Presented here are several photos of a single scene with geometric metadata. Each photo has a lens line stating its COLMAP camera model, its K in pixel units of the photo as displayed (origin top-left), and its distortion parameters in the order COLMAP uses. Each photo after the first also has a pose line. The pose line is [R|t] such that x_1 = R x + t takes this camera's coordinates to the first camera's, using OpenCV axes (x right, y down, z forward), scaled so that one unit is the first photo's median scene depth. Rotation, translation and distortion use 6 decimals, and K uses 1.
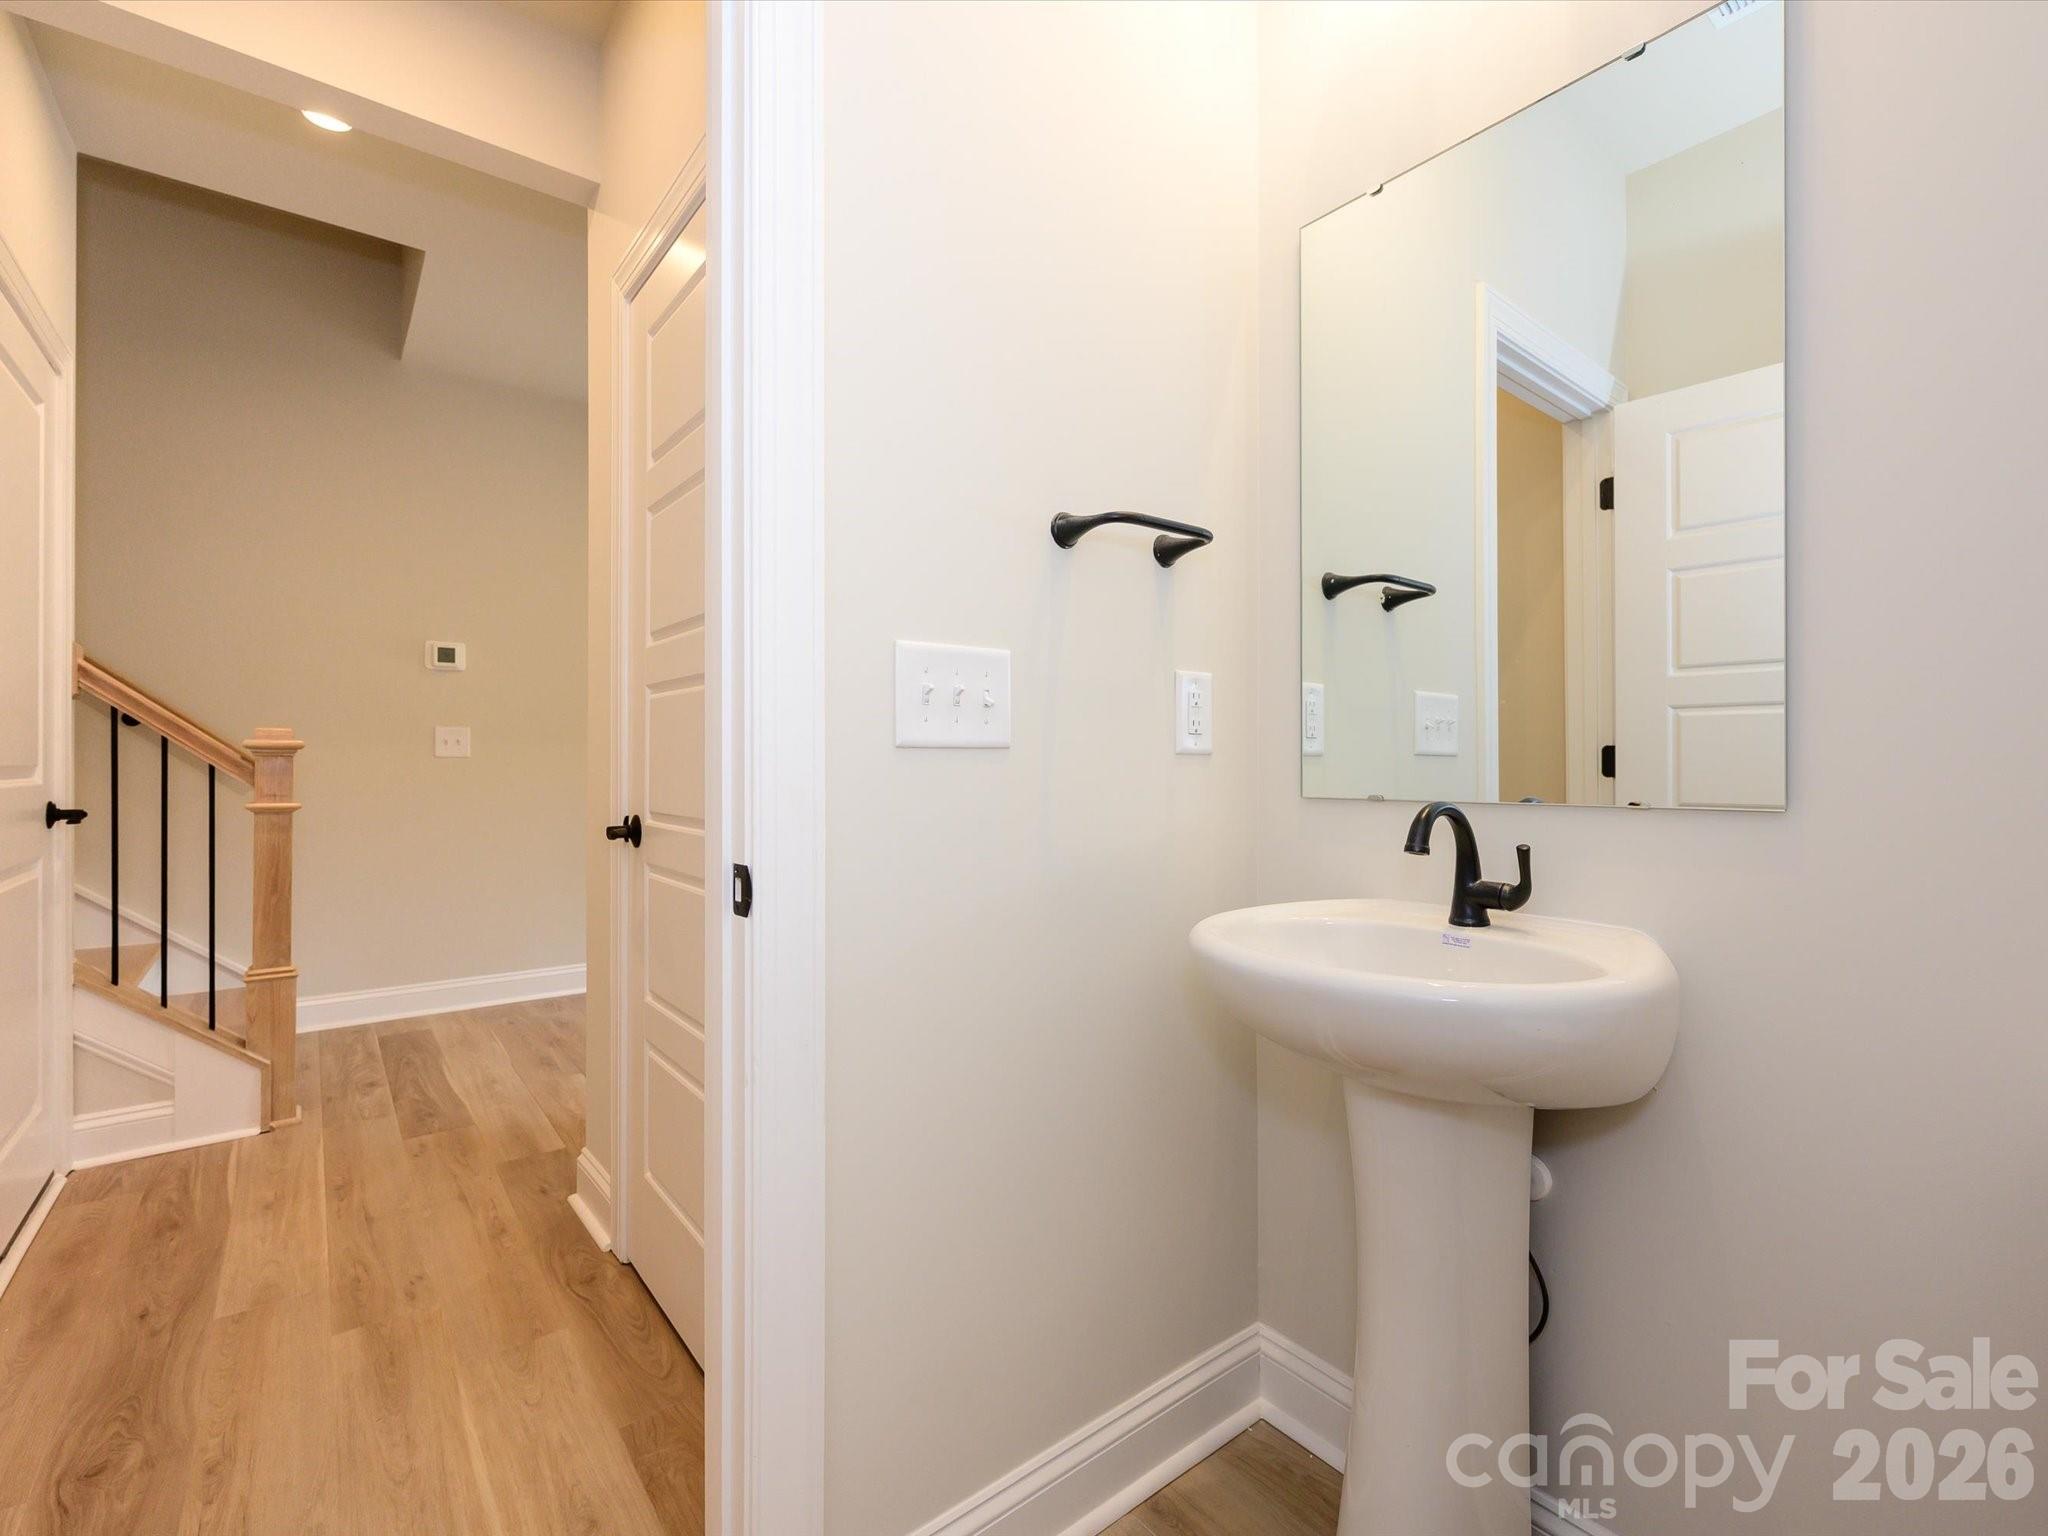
lens RADIAL K [[913.1, 0, 1024.0], [0, 913.1, 768.0], [0, 0, 1]] dist [-0.000824, -0.000185]
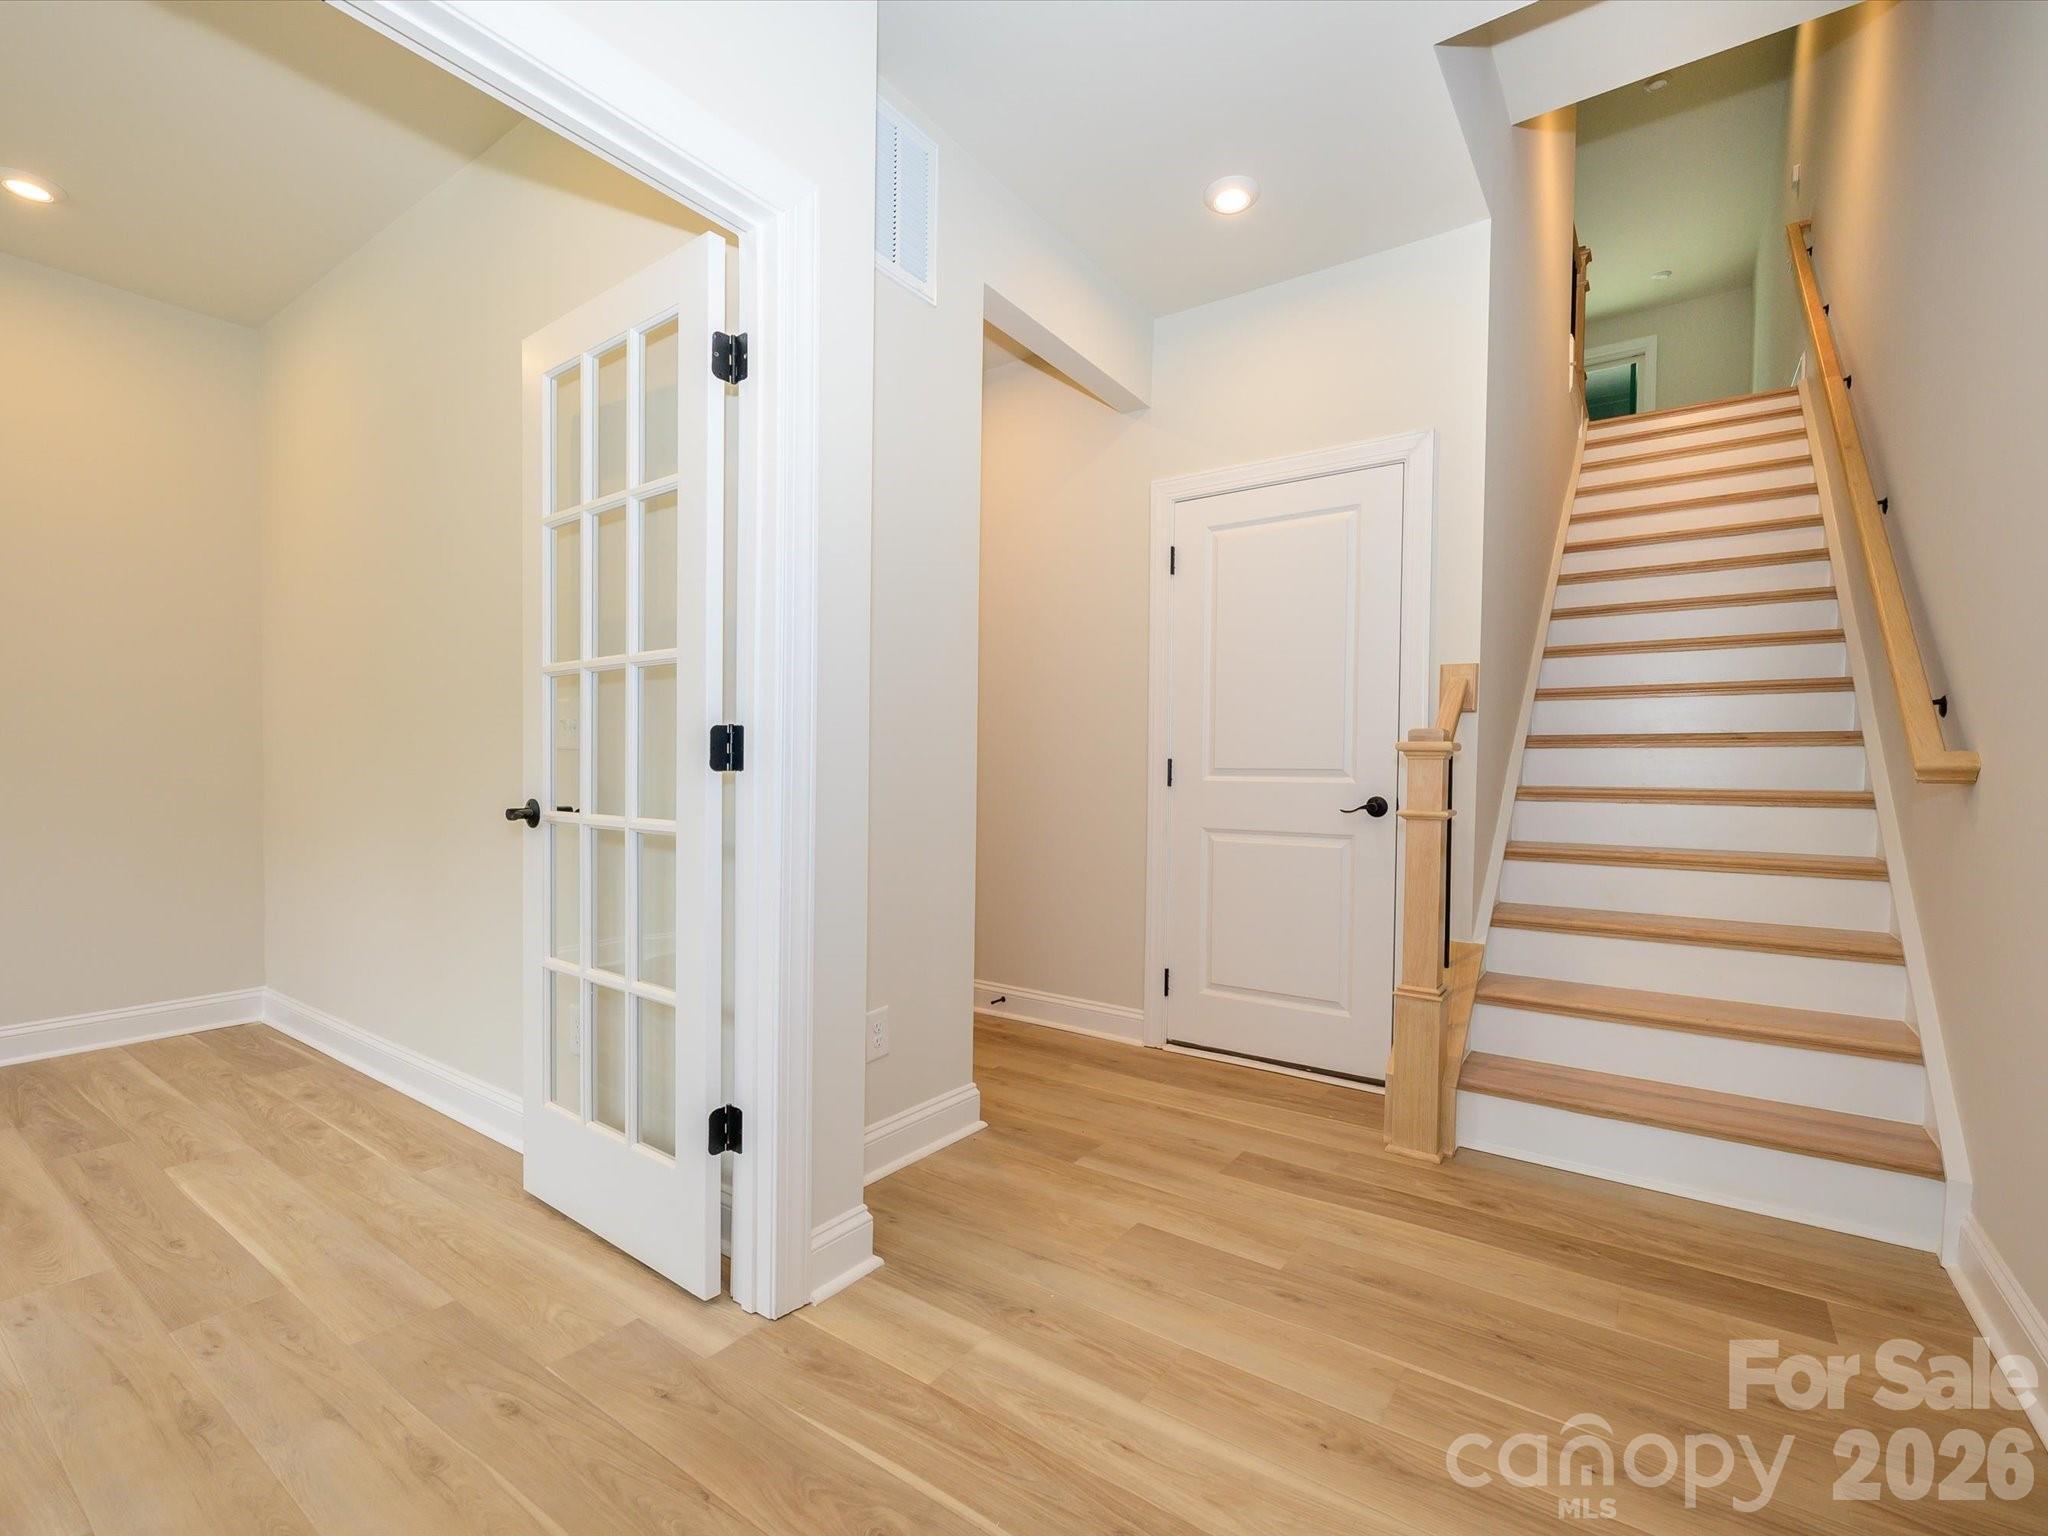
lens RADIAL K [[913.1, 0, 1024.0], [0, 913.1, 768.0], [0, 0, 1]] dist [-0.000824, -0.000185]
pose [[-0.959112, -0.009053, -0.282882, -0.169146], [-0.010063, 0.999947, 0.002117, -0.006284], [0.282848, 0.004877, -0.959152, 1.883830]]
